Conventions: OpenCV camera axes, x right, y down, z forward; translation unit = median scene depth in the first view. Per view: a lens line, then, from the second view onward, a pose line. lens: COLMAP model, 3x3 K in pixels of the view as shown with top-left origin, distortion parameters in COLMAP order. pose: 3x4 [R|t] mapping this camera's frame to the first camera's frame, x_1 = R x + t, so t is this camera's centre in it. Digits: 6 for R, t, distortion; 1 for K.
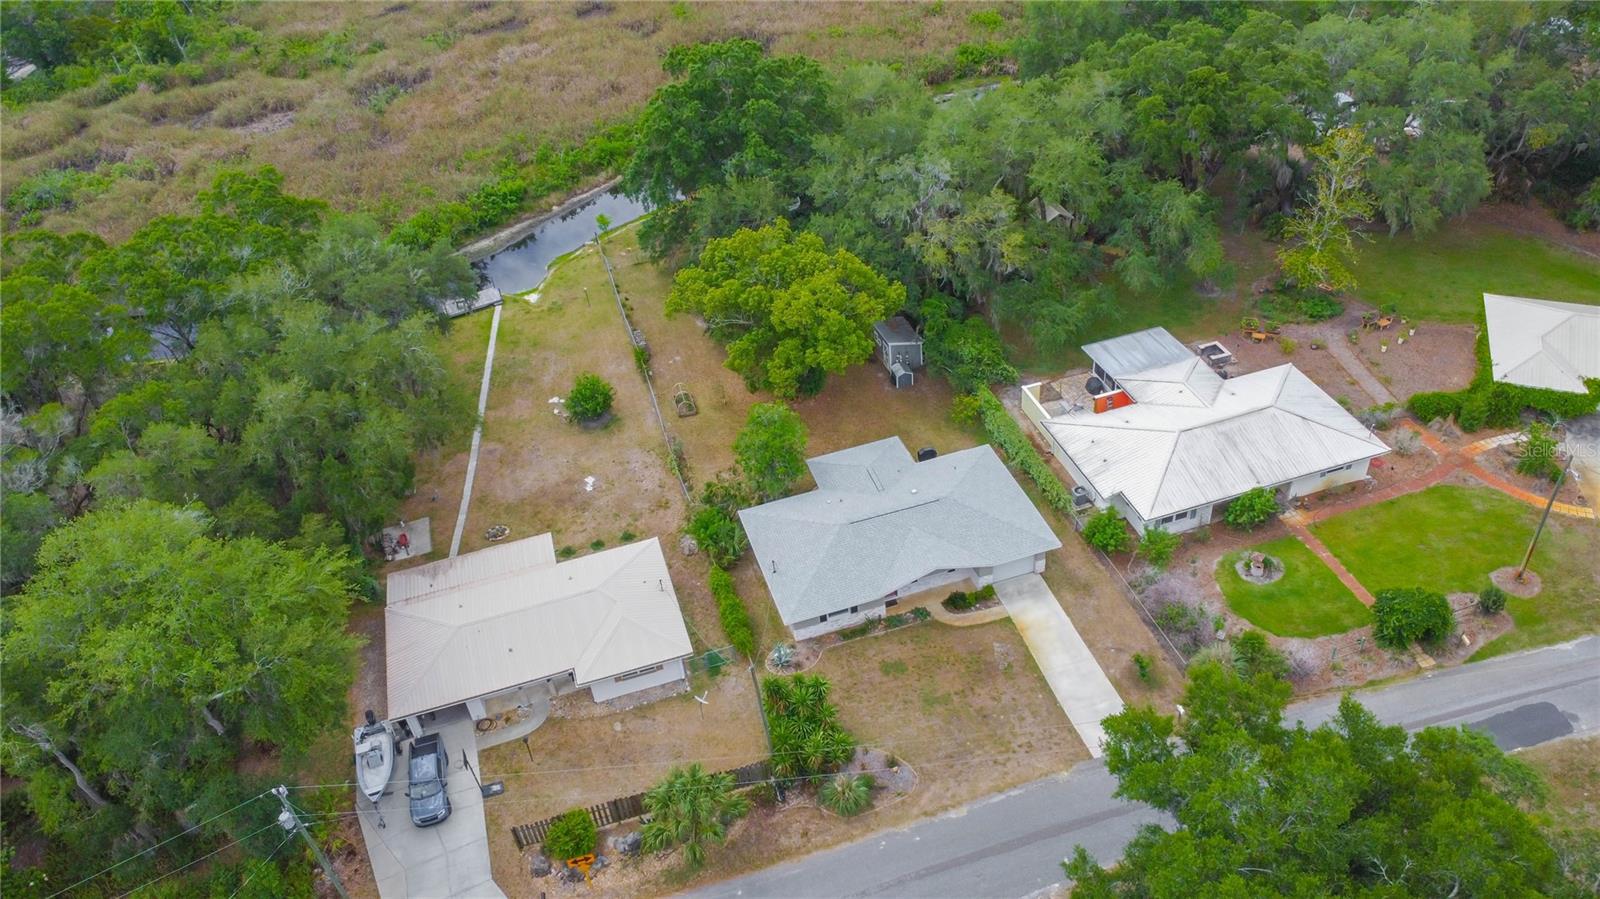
lens RADIAL K [[1160.8, 0, 791.4], [0, 1160.8, 448.0], [0, 0, 1]] dist [-0.028227, -0.009810]
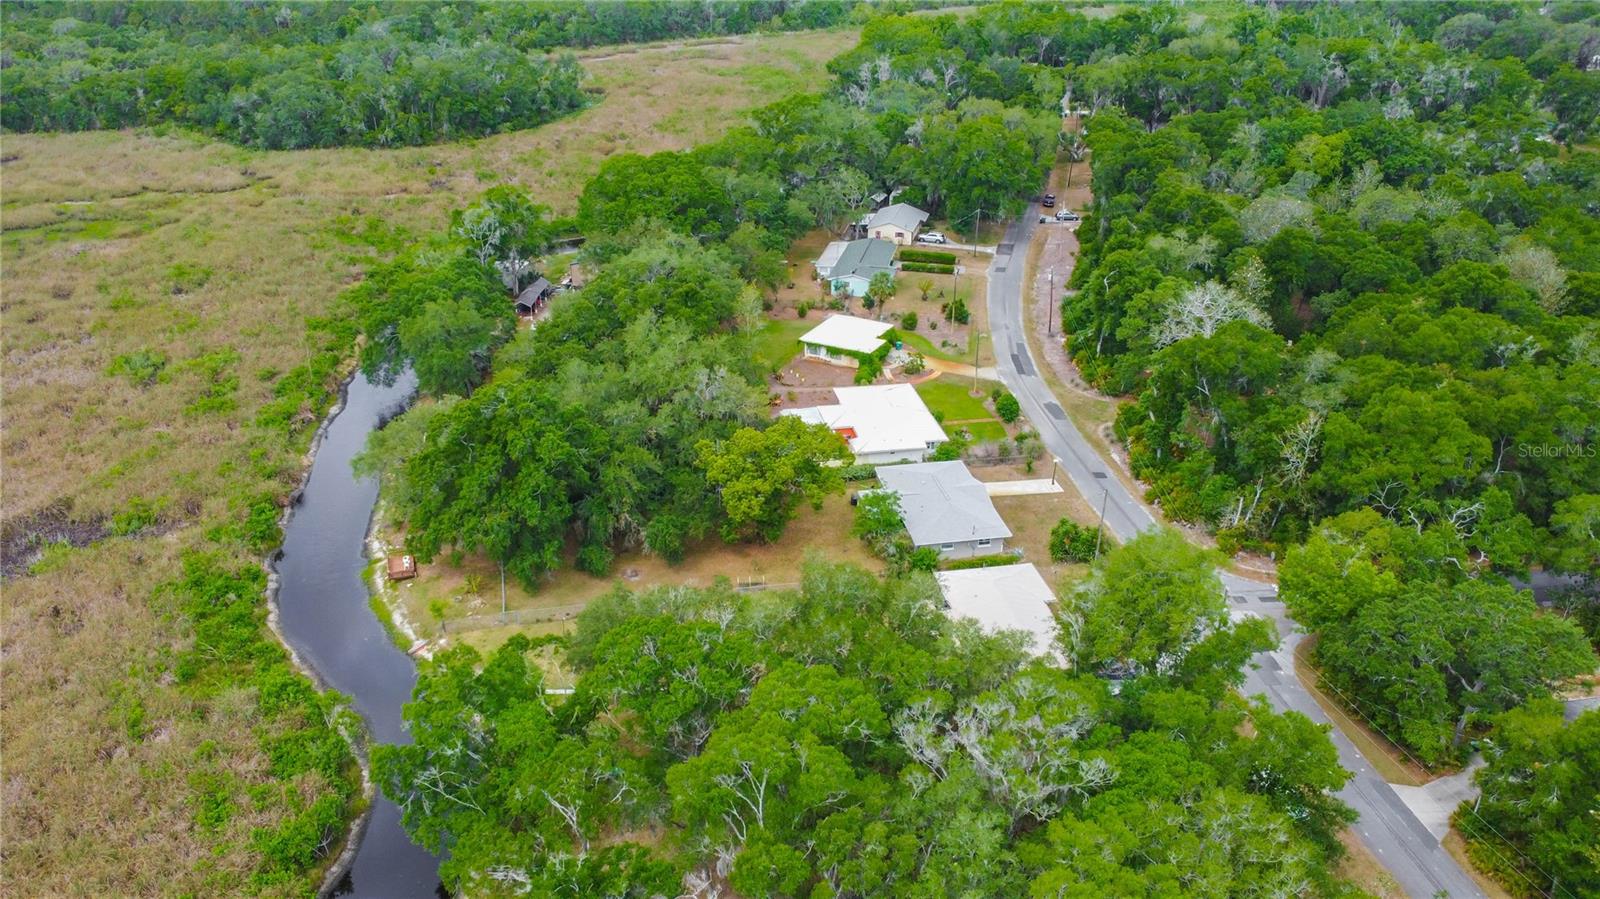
lens RADIAL K [[1160.8, 0, 791.4], [0, 1160.8, 448.0], [0, 0, 1]] dist [-0.028227, -0.009810]
pose [[0.106698, -0.358964, 0.927233, -1.383810], [0.605584, 0.763093, 0.225735, -0.472594], [-0.788596, 0.537432, 0.298803, 0.537306]]
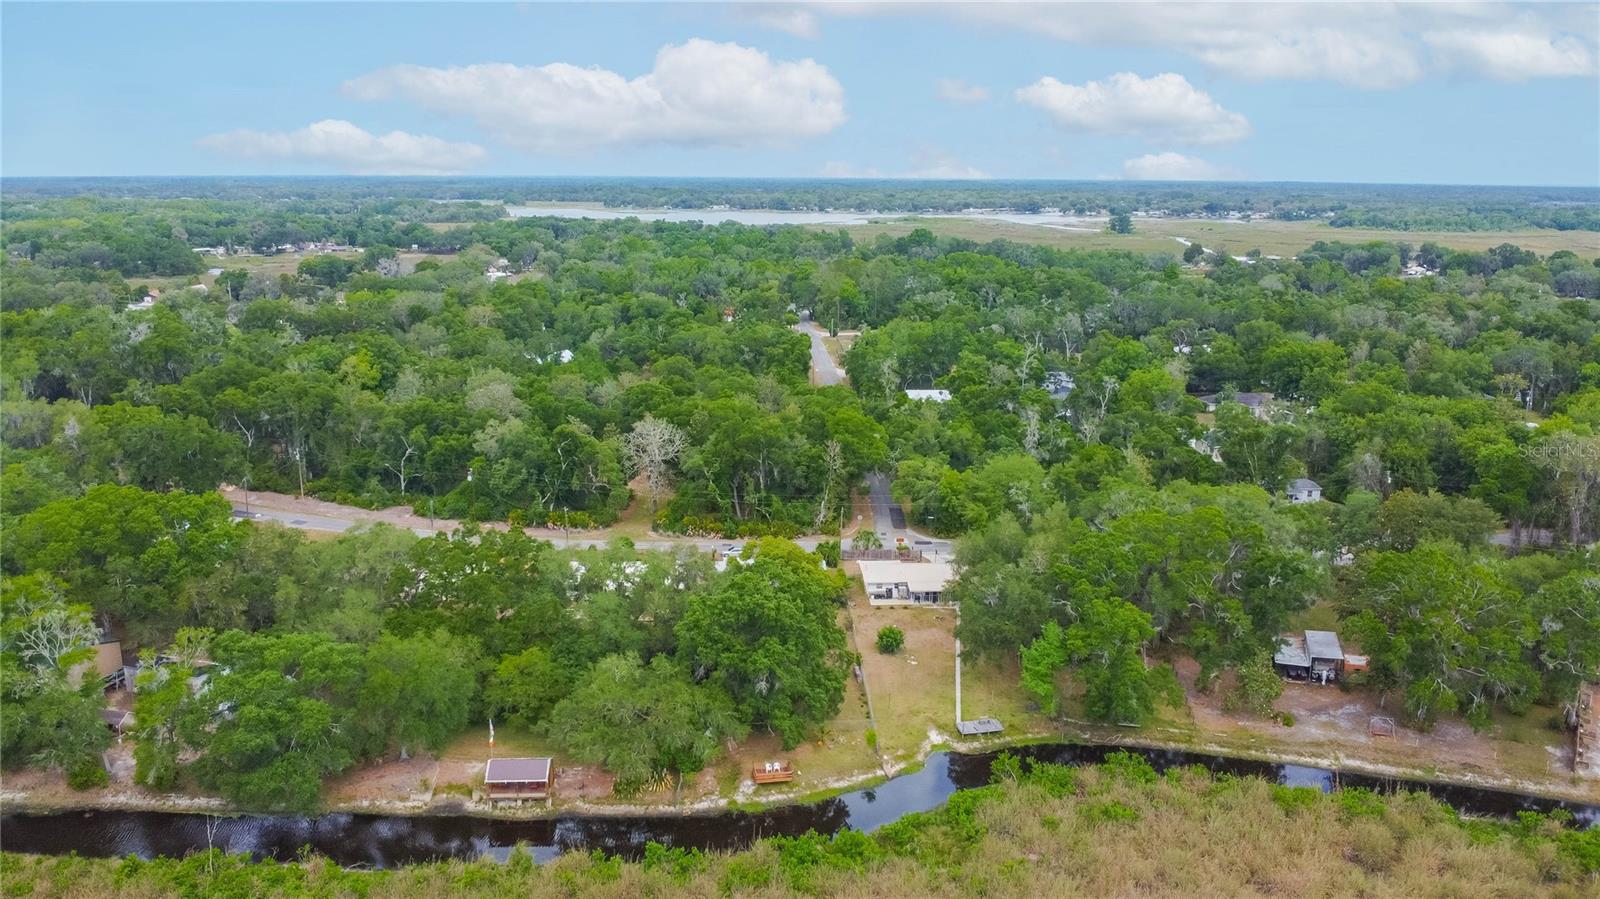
lens RADIAL K [[1196.6, 0, 792.7], [0, 1196.6, 443.5], [0, 0, 1]] dist [-0.027185, -0.010134]
pose [[-0.966858, 0.029892, 0.253560, -0.552663], [0.214750, 0.632351, 0.744322, -1.793777], [-0.138090, 0.774105, -0.617812, 2.107944]]
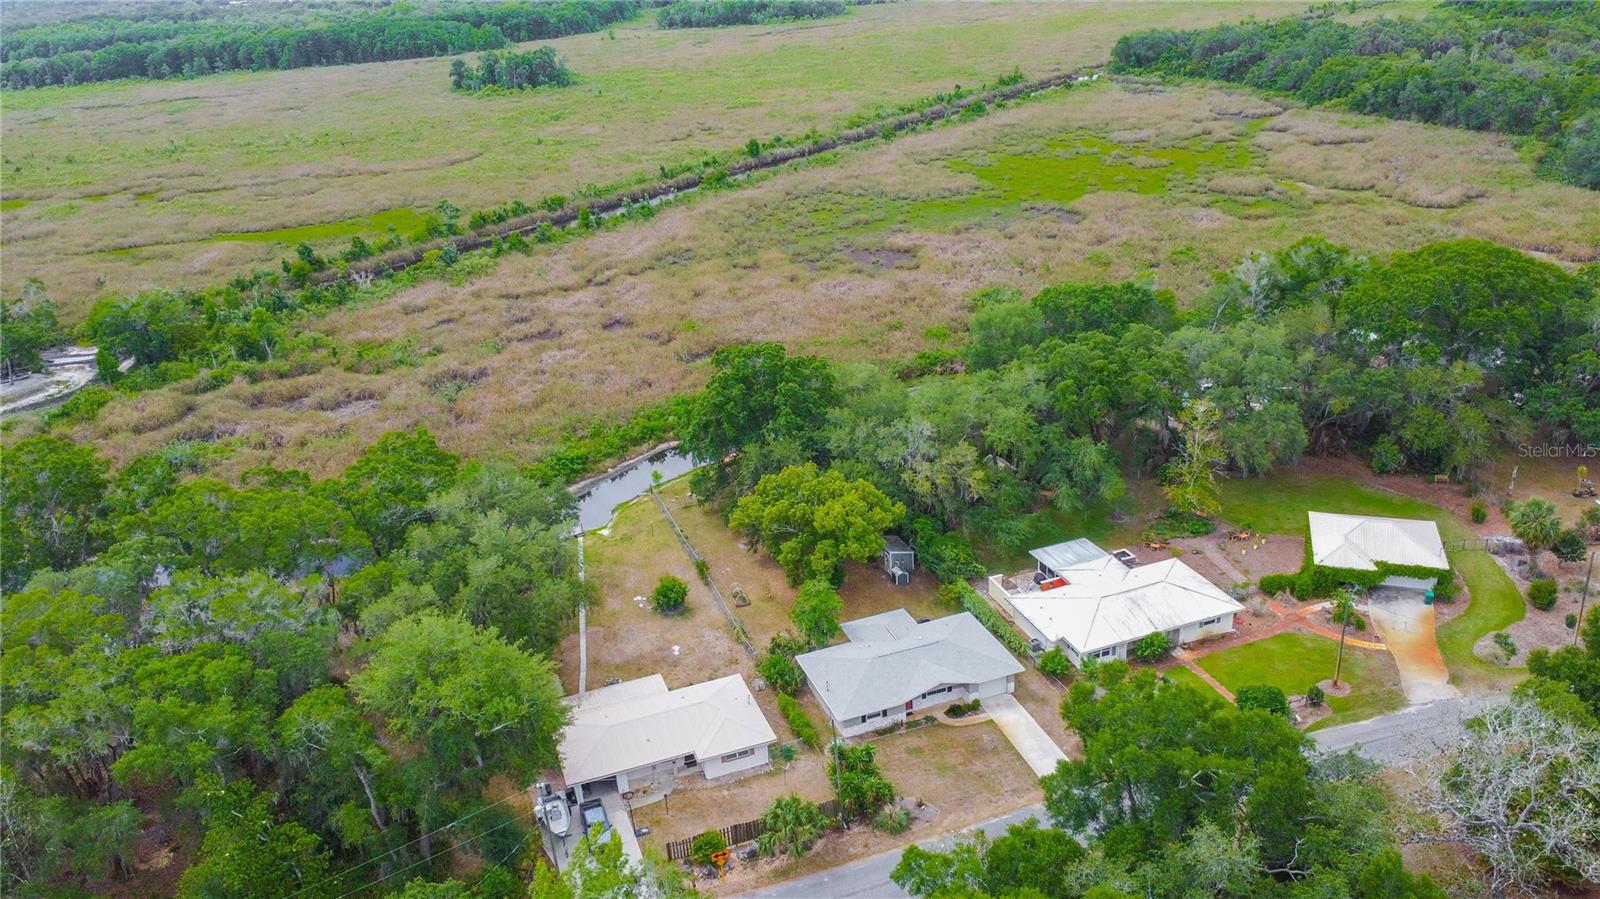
lens RADIAL K [[1206.9, 0, 791.1], [0, 1206.9, 450.1], [0, 0, 1]] dist [-0.015580, -0.043268]
pose [[0.998347, 0.001283, 0.057461, -0.124181], [0.013774, 0.965273, -0.260878, 0.178258], [-0.055800, 0.261239, 0.963660, -0.432816]]
